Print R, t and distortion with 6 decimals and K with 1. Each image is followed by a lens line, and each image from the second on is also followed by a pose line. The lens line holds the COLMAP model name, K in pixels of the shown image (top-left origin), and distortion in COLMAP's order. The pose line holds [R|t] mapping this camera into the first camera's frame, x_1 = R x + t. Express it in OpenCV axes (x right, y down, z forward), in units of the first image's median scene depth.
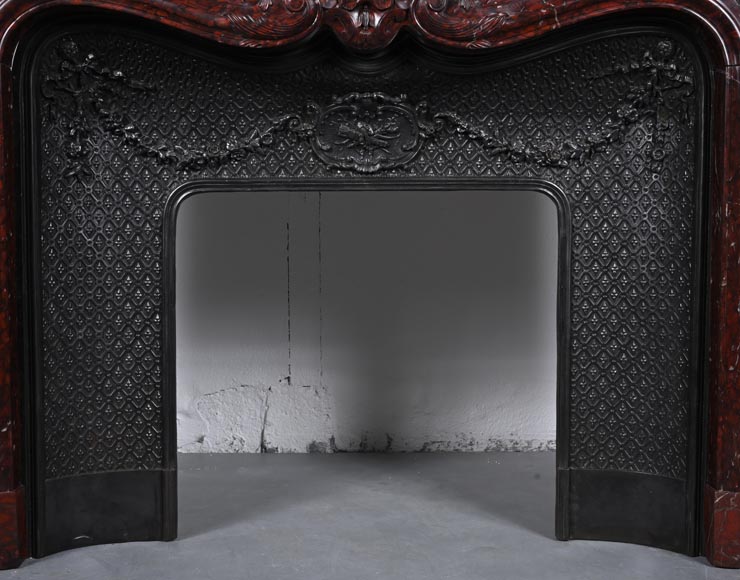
lens RADIAL K [[1006.3, 0, 392.5], [0, 1006.3, 245.0], [0, 0, 1]] dist [0.000976, 0.009190]
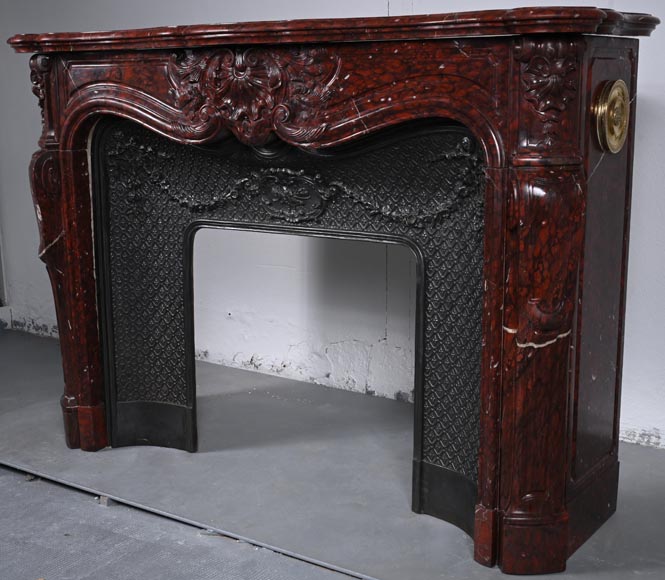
lens RADIAL K [[1014.4, 0, 333.1], [0, 1014.4, 252.6], [0, 0, 1]] dist [-0.006218, -0.045837]
pose [[0.814593, 0.087729, -0.573360, 0.813645], [-0.004403, 0.989403, 0.145131, -0.231688], [0.580016, -0.115699, 0.806347, -0.081517]]
